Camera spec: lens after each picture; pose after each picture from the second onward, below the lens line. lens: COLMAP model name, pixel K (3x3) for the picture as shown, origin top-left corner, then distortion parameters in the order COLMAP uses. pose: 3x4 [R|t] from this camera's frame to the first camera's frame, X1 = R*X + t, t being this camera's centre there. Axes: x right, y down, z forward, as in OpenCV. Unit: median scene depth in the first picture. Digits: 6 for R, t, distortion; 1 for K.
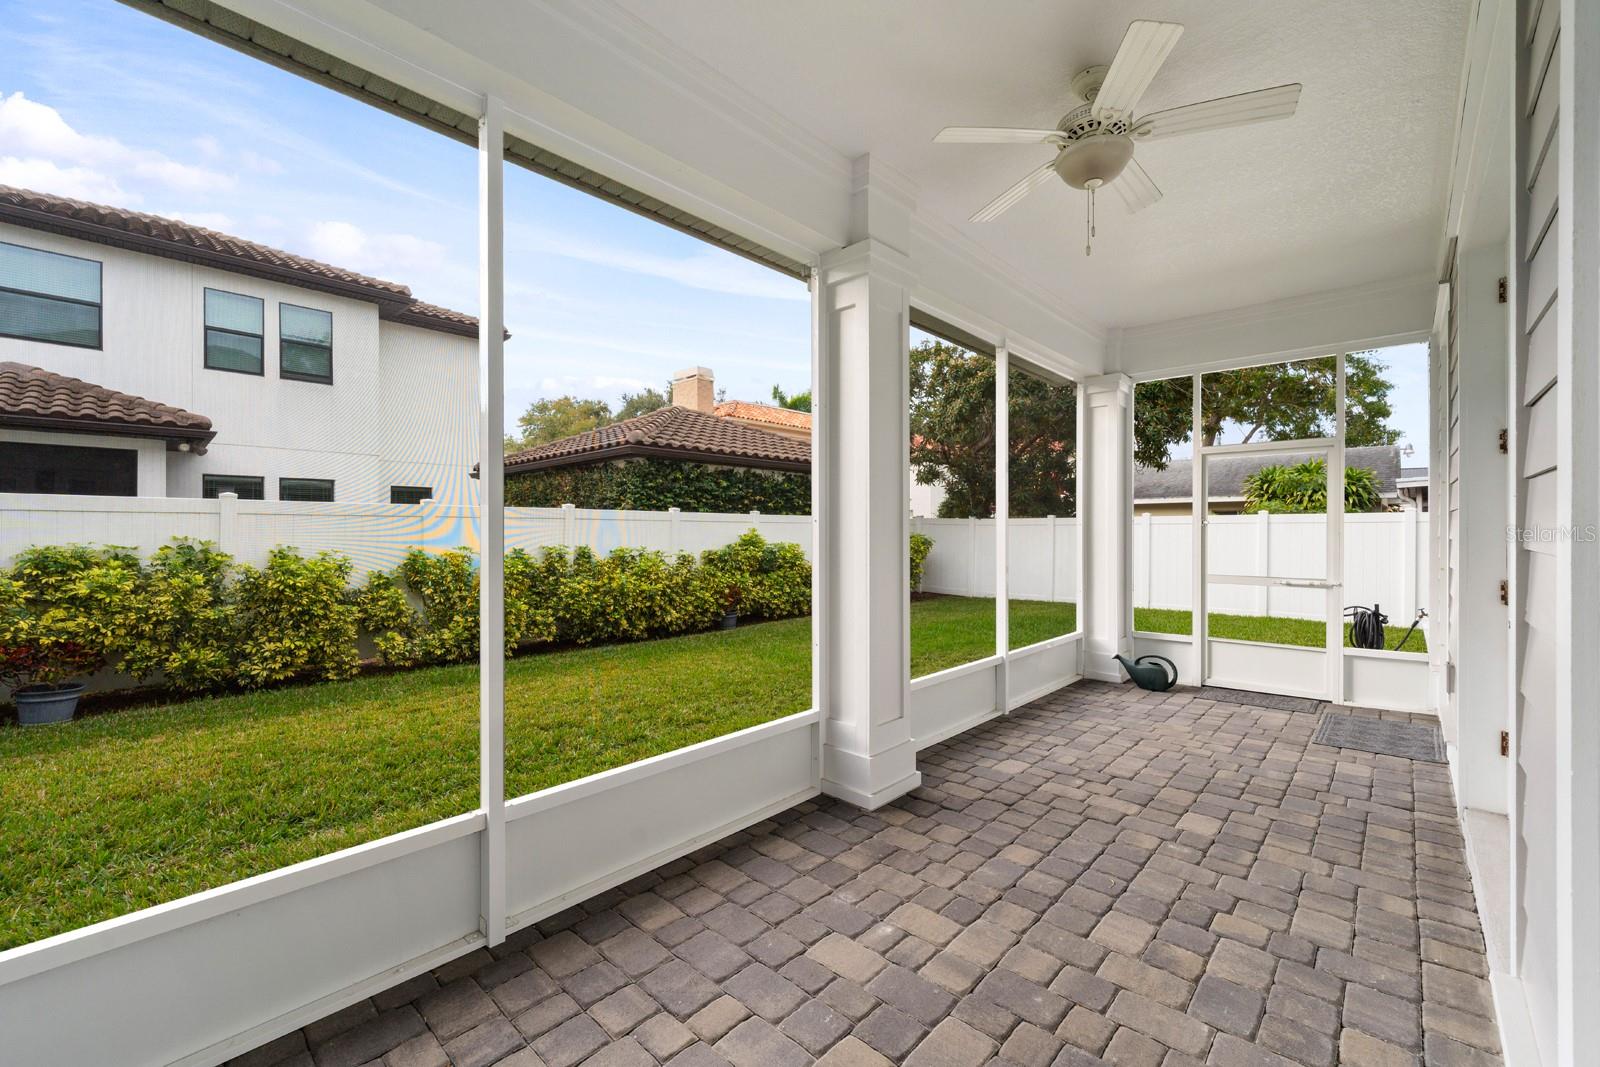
lens RADIAL K [[649.8, 0, 800.8], [0, 649.8, 529.2], [0, 0, 1]] dist [-0.000477, -0.000306]
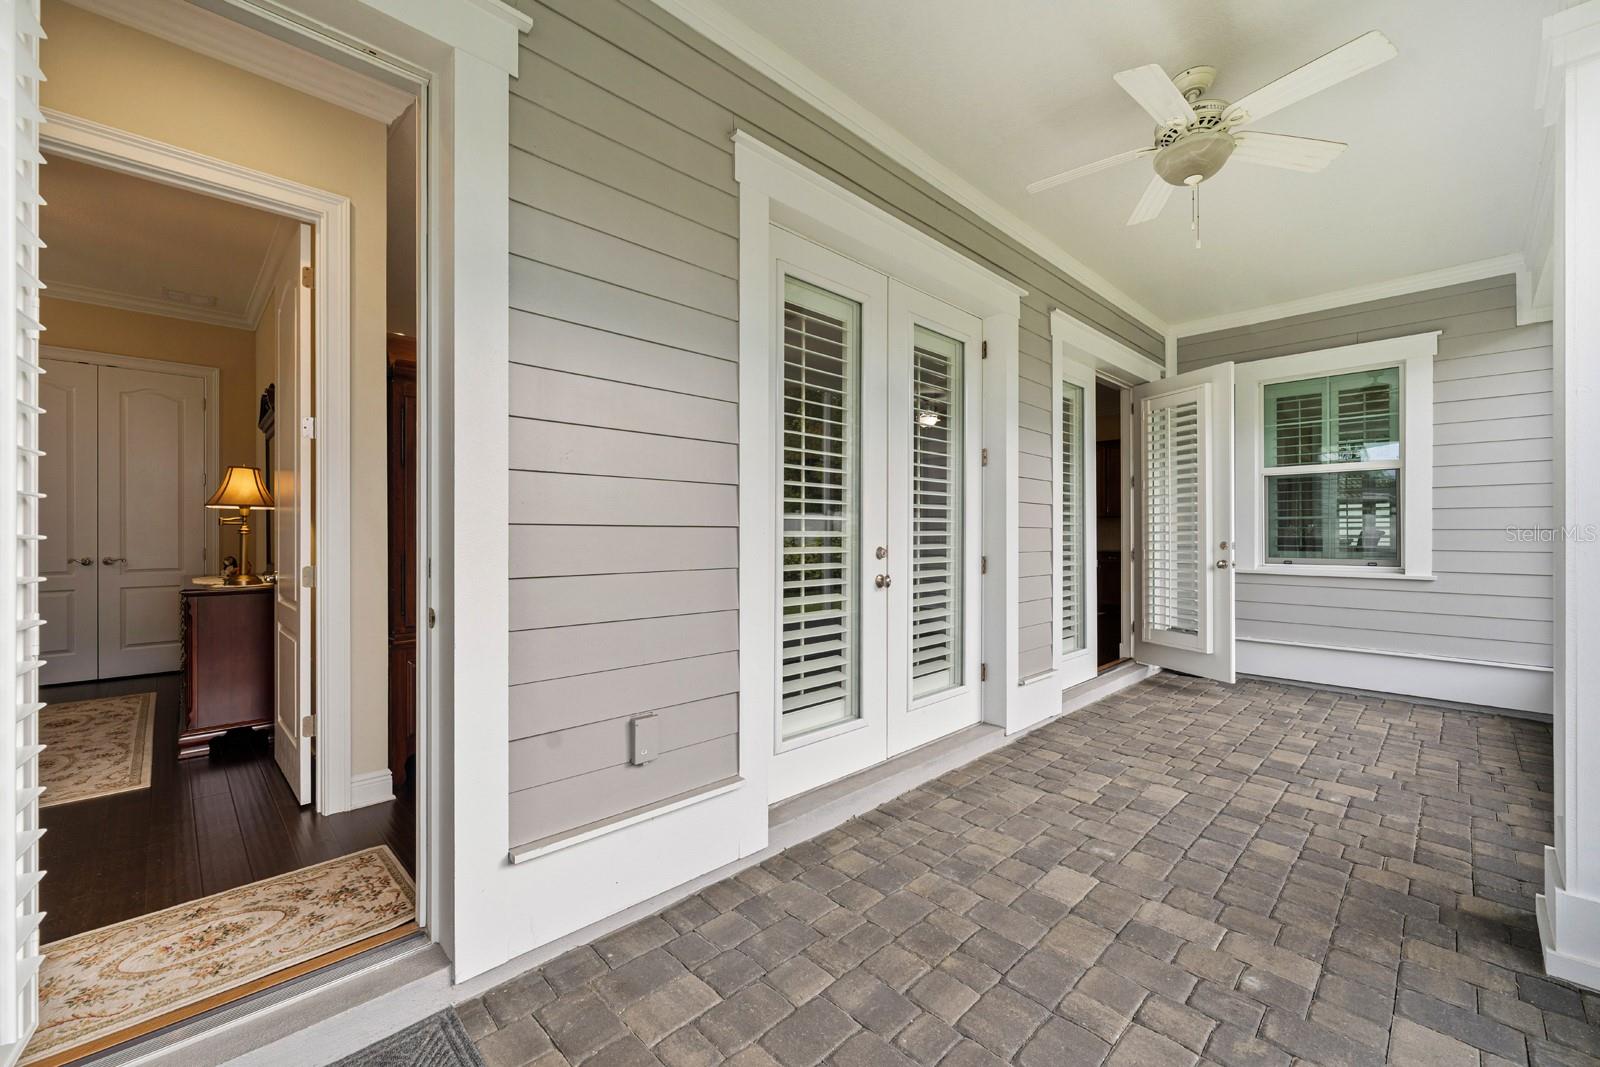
lens RADIAL K [[649.8, 0, 802.8], [0, 649.8, 532.0], [0, 0, 1]] dist [-0.000477, -0.000306]
pose [[-0.999089, -0.004208, 0.042475, 1.115723], [-0.003970, 0.999976, 0.005686, 0.026179], [-0.042498, 0.005512, -0.999081, 2.224645]]
